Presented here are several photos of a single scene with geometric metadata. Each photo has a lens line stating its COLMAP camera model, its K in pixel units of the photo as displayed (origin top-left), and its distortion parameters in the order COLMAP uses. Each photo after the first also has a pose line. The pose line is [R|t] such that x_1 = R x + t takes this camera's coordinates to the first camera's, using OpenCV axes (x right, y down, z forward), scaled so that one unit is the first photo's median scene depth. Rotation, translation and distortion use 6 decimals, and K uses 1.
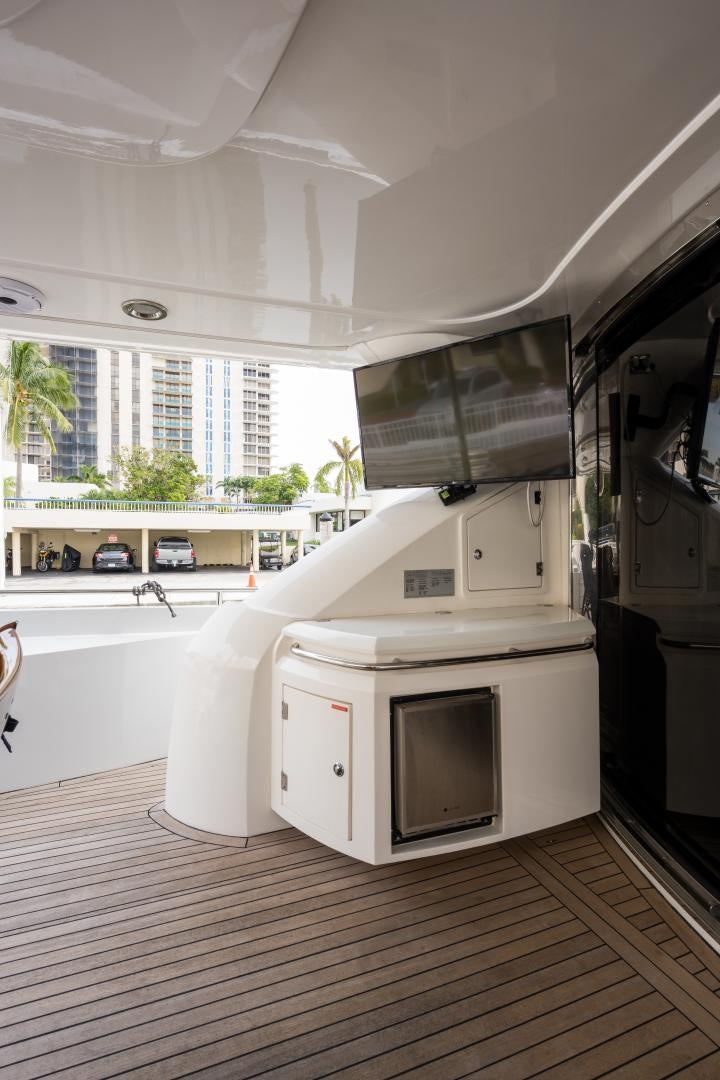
lens RADIAL K [[520.9, 0, 357.5], [0, 520.9, 547.0], [0, 0, 1]] dist [0.002406, -0.000200]
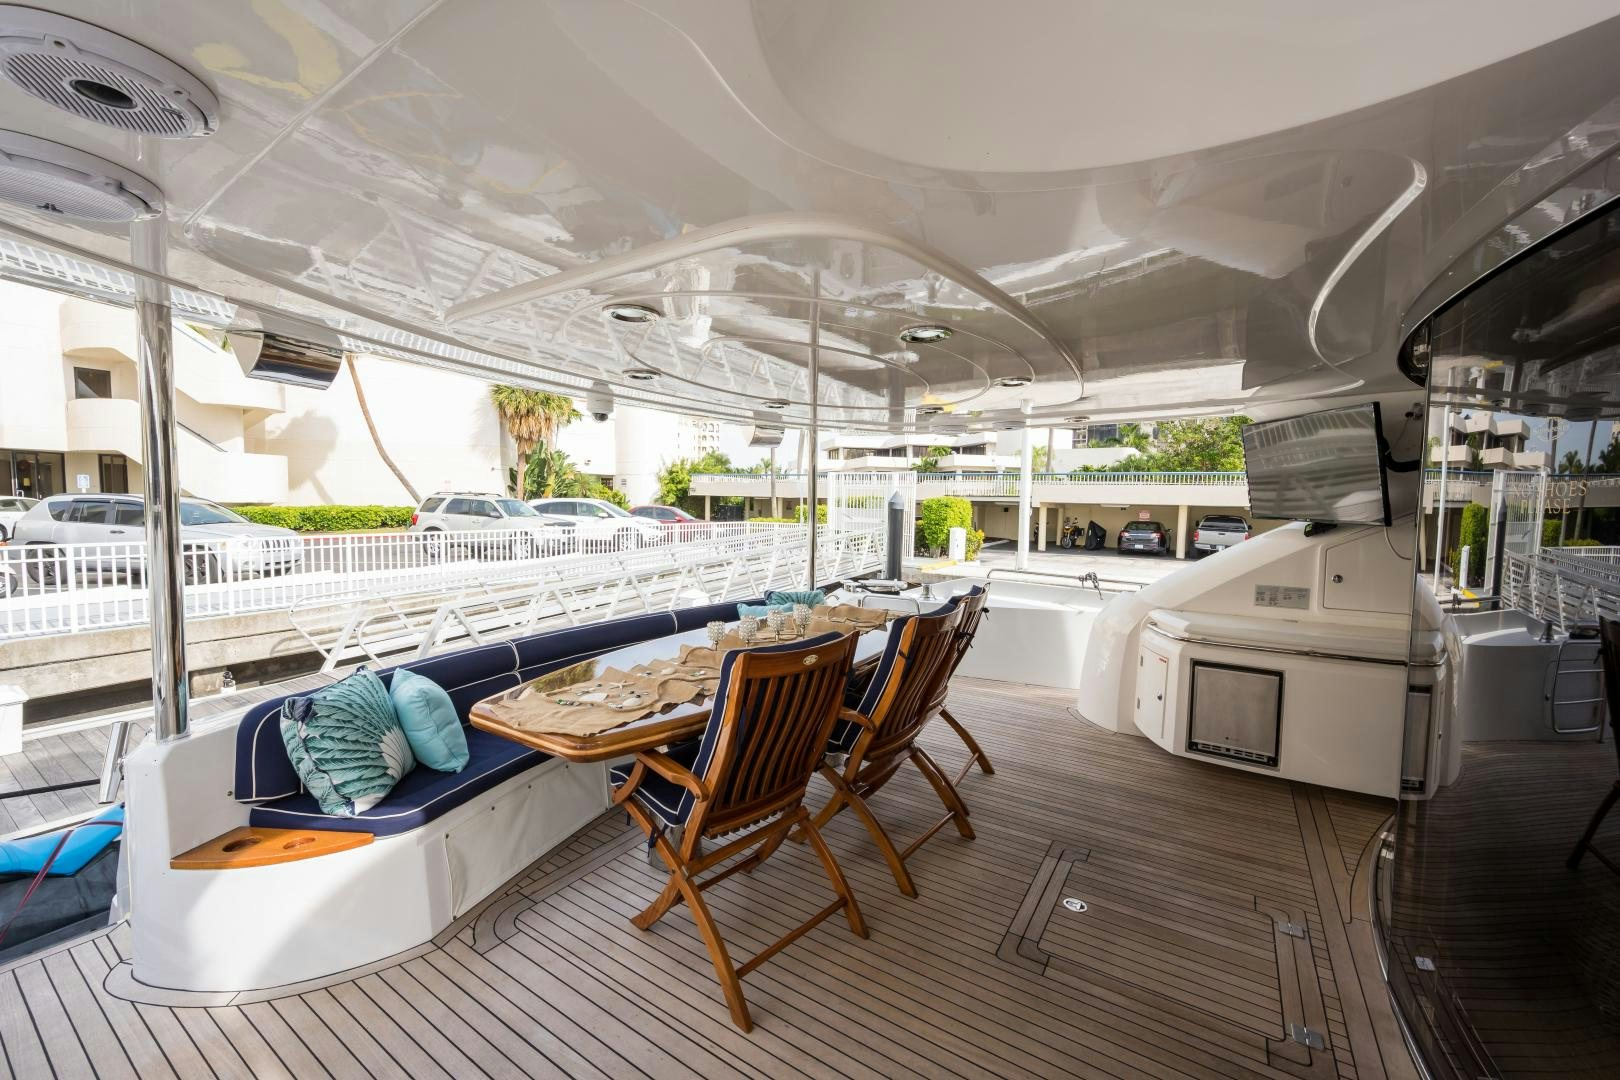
lens RADIAL K [[646.8, 0, 806.8], [0, 646.8, 541.8], [0, 0, 1]] dist [0.004343, -0.000053]
pose [[0.589457, 0.063990, -0.805261, 0.073709], [-0.035639, 0.997947, 0.053214, -0.011049], [0.807013, -0.002668, 0.590527, -0.089838]]
